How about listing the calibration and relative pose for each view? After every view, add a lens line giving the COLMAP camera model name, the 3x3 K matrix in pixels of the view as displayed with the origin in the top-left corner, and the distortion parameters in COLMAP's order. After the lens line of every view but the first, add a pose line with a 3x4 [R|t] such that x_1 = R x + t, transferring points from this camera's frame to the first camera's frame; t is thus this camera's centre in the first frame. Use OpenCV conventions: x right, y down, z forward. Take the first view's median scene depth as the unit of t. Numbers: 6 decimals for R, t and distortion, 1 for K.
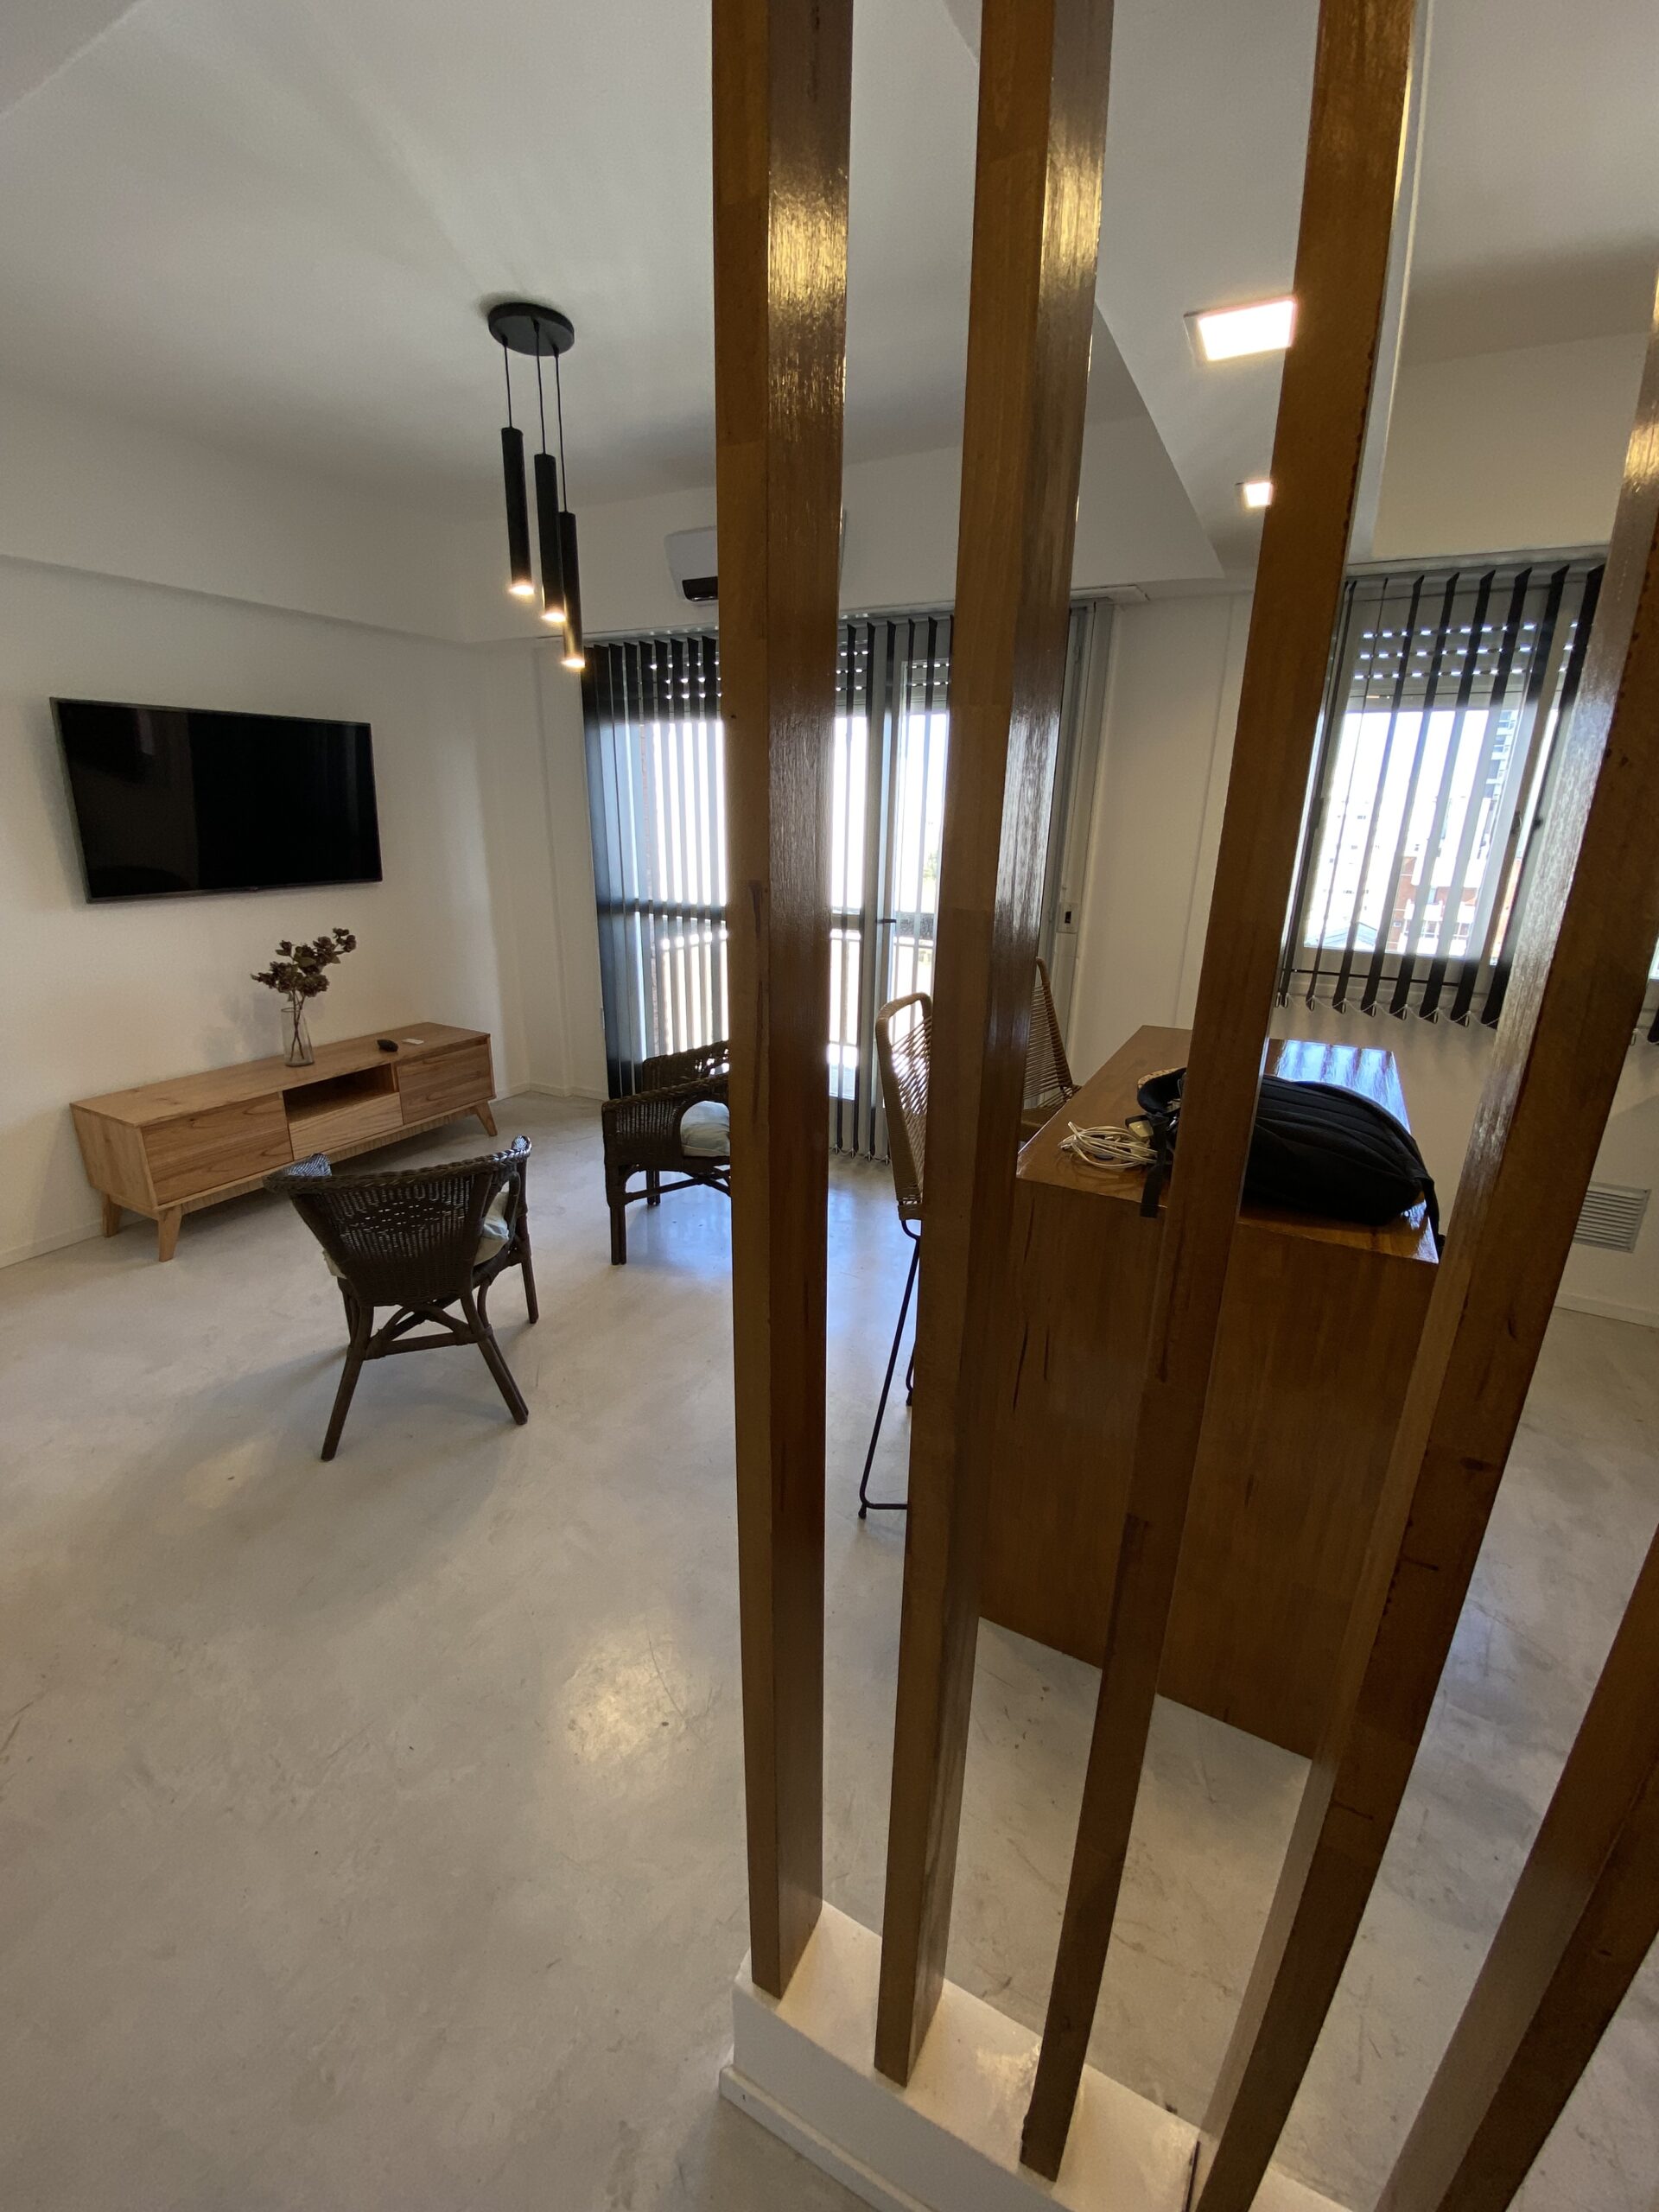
lens RADIAL K [[889.0, 0, 836.6], [0, 889.0, 1109.6], [0, 0, 1]] dist [0.010075, -0.015455]
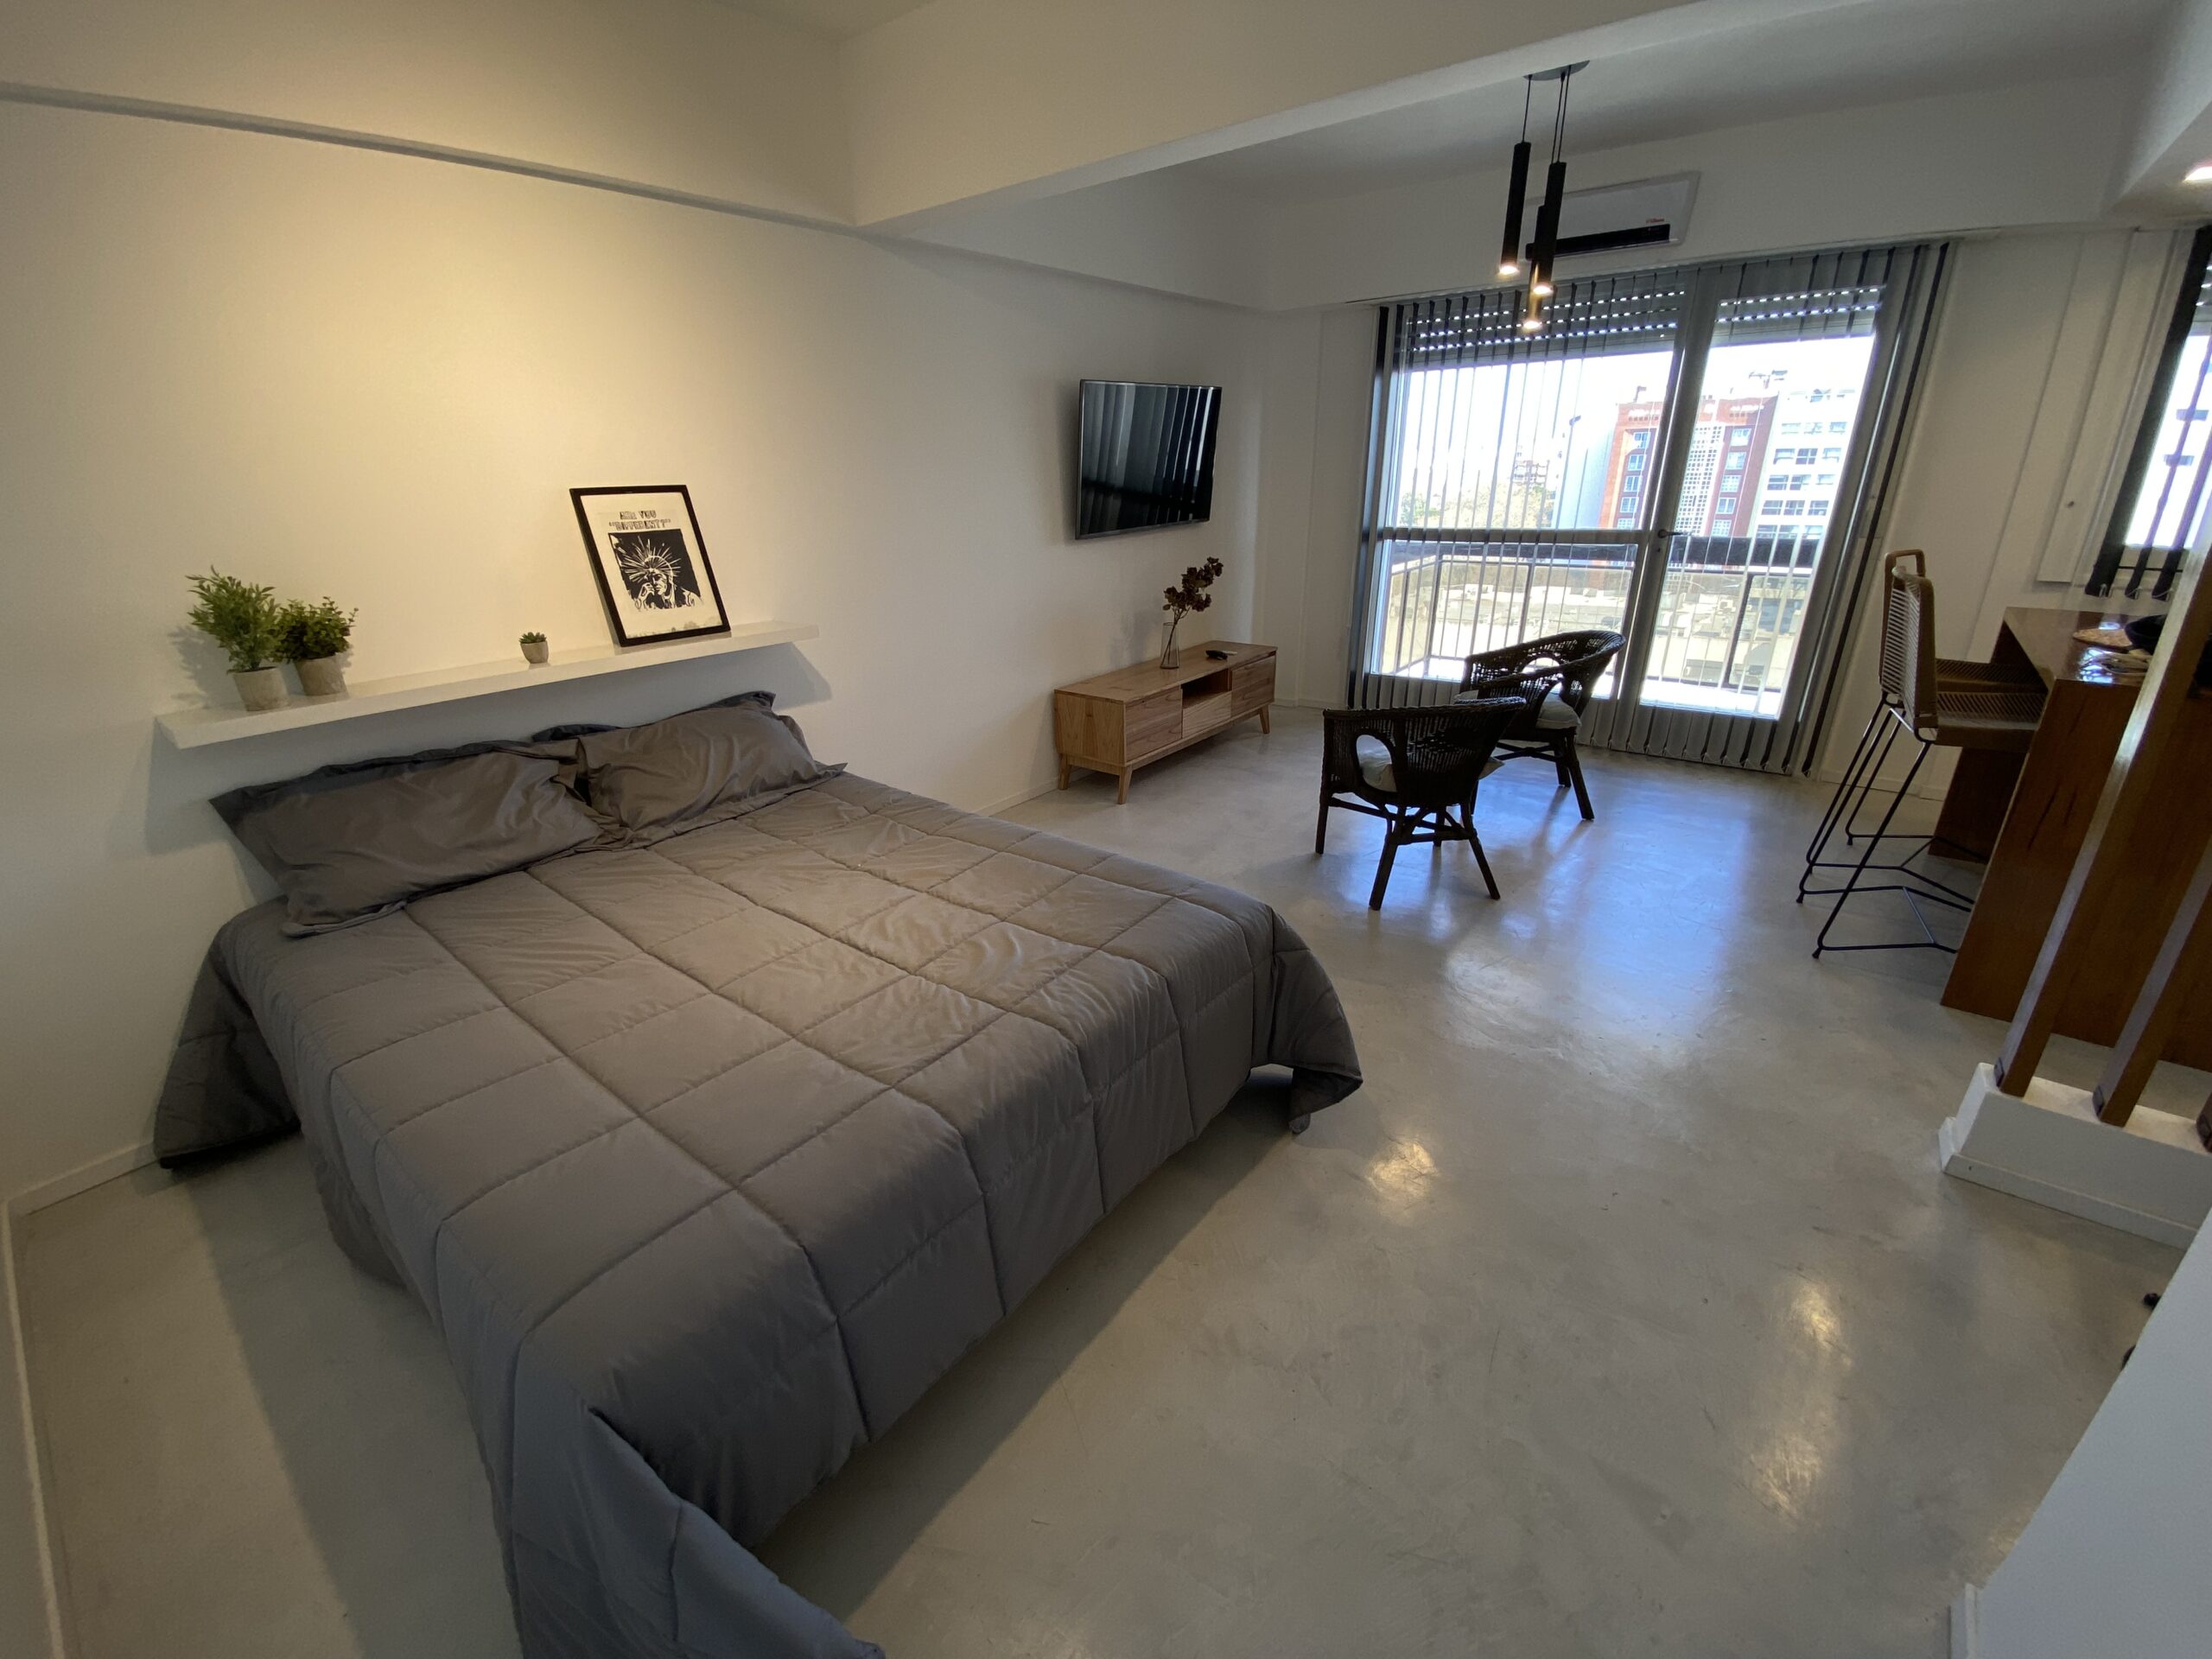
lens RADIAL K [[905.5, 0, 1092.6], [0, 905.5, 840.6], [0, 0, 1]] dist [0.013137, -0.017775]
pose [[0.977674, 0.023302, -0.208833, -0.470006], [-0.009294, 0.997655, 0.067810, 0.121628], [0.209923, -0.064355, 0.975598, -0.349128]]
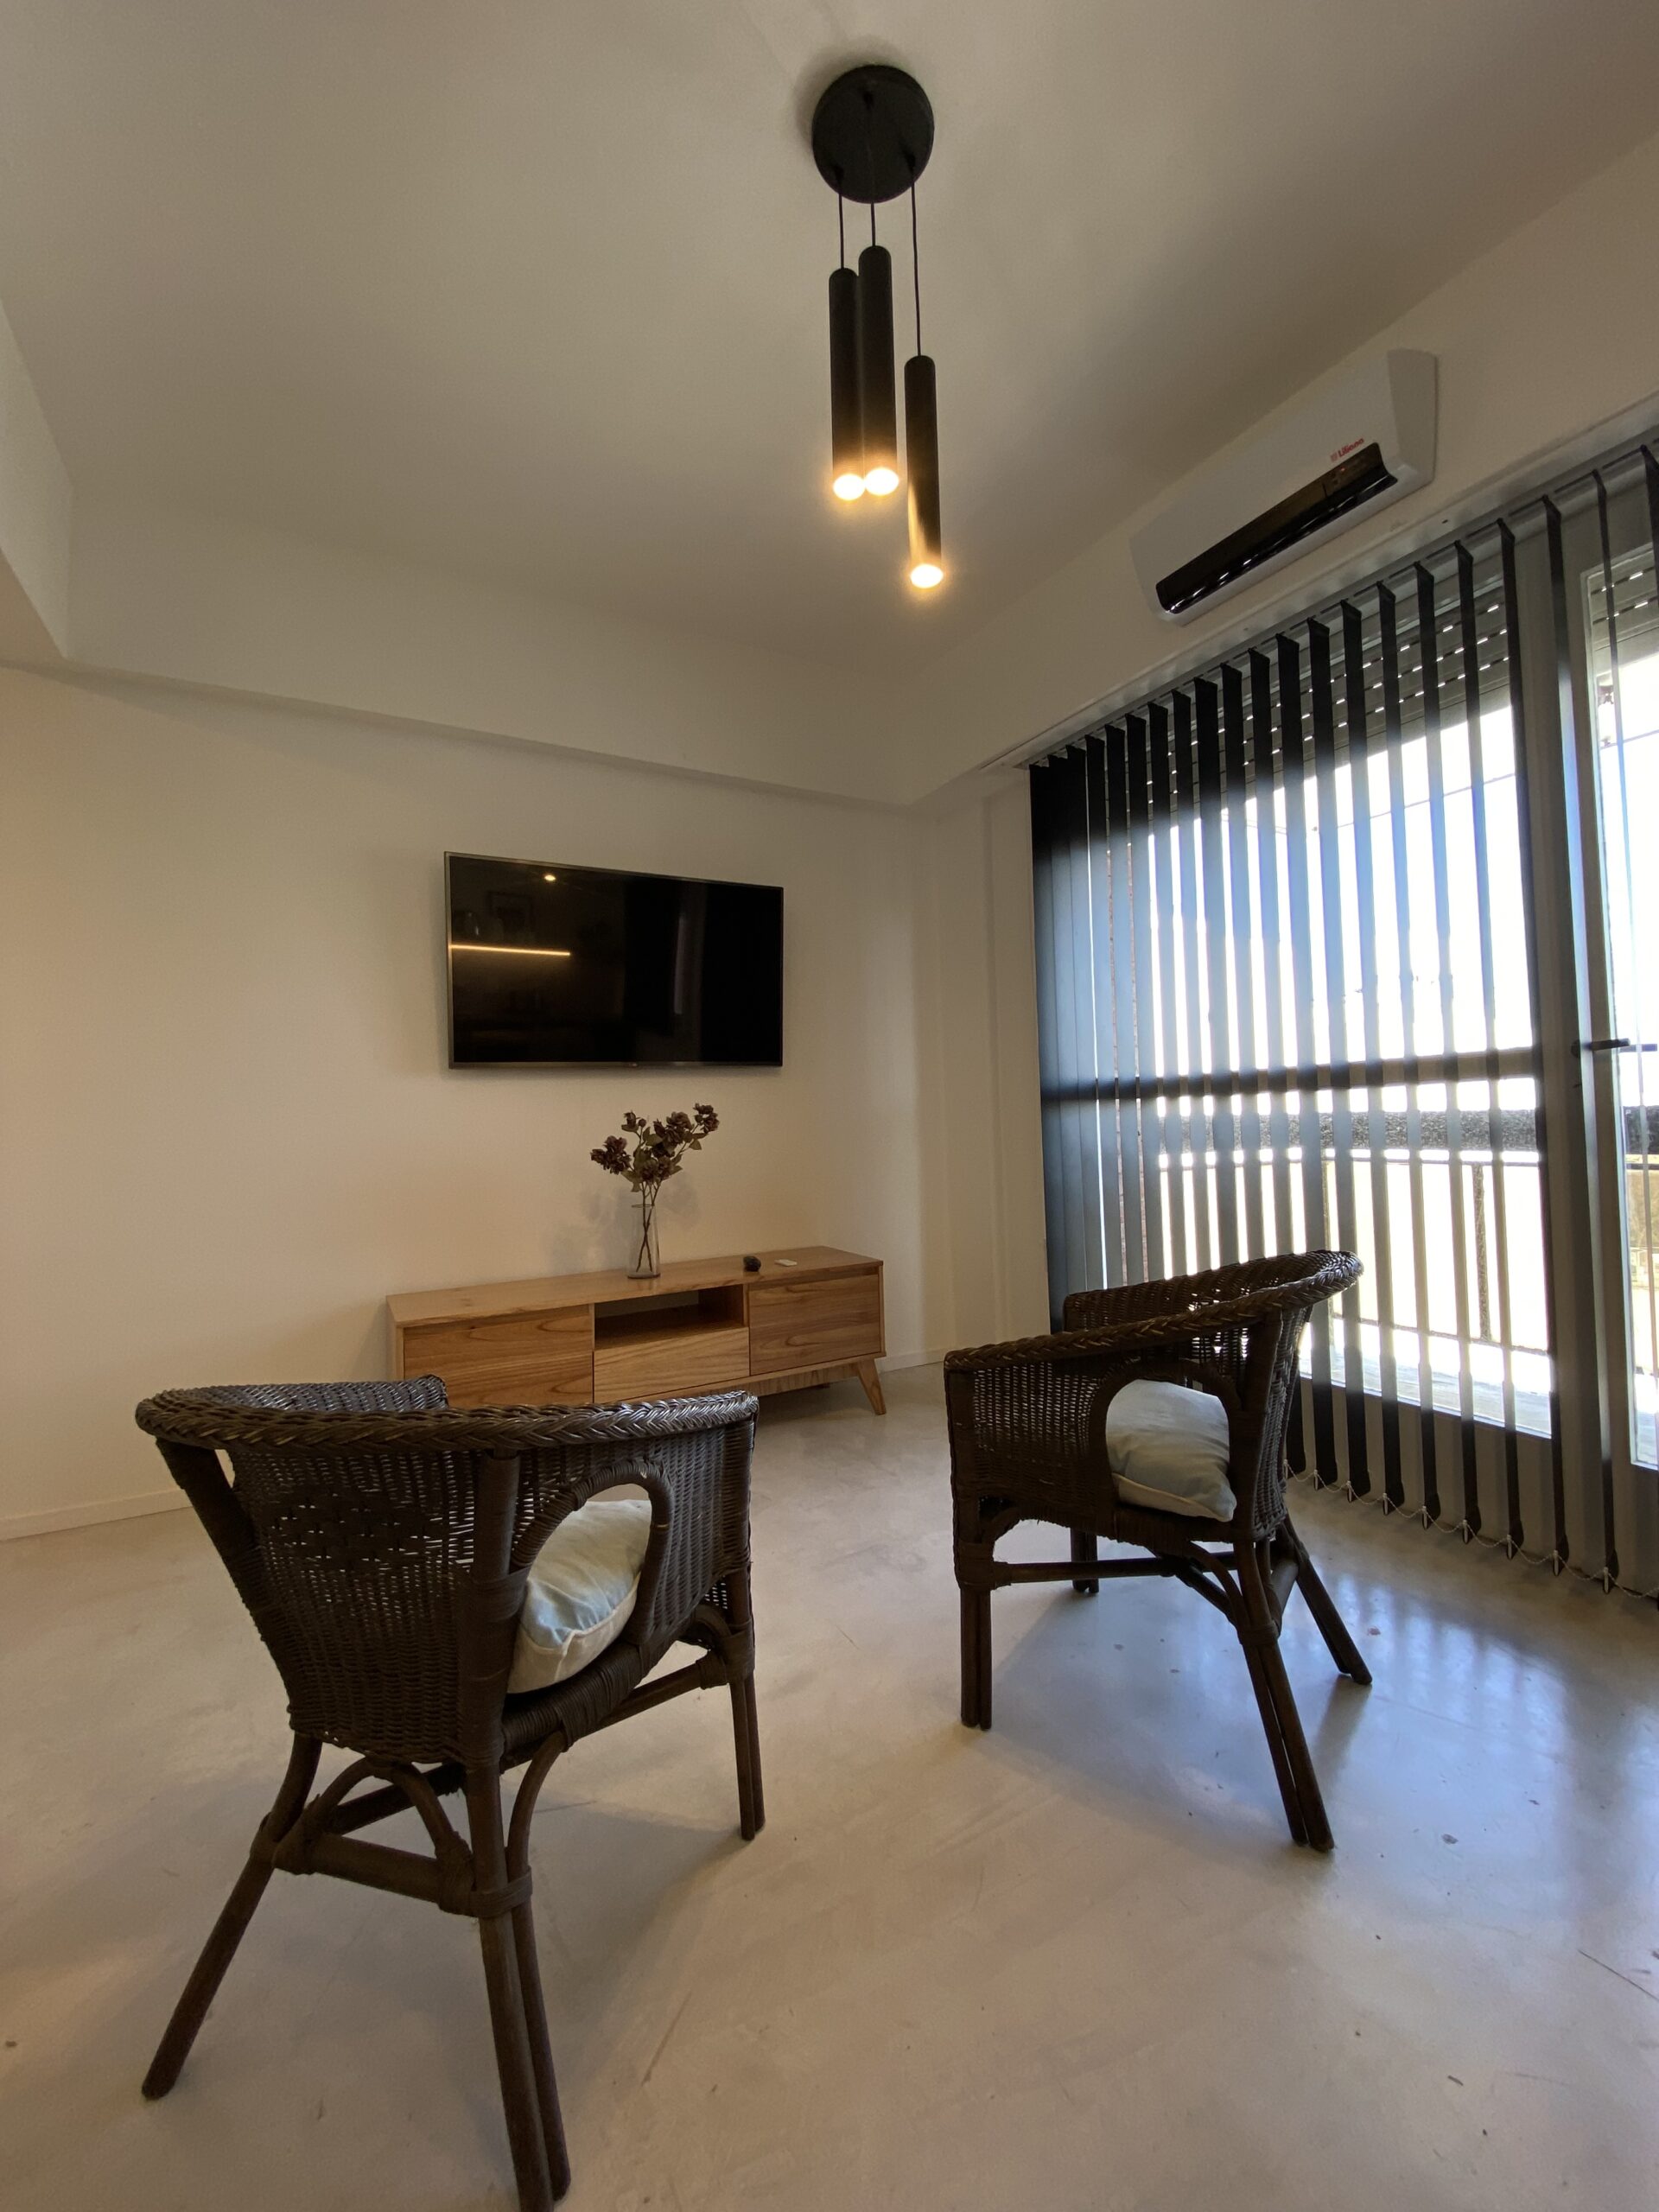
lens RADIAL K [[885.2, 0, 823.8], [0, 885.2, 1090.4], [0, 0, 1]] dist [0.012686, -0.018016]
pose [[0.827040, -0.065585, -0.558304, -0.030014], [-0.133503, 0.941841, -0.308403, 0.013949], [0.546060, 0.329597, 0.770185, 0.474633]]
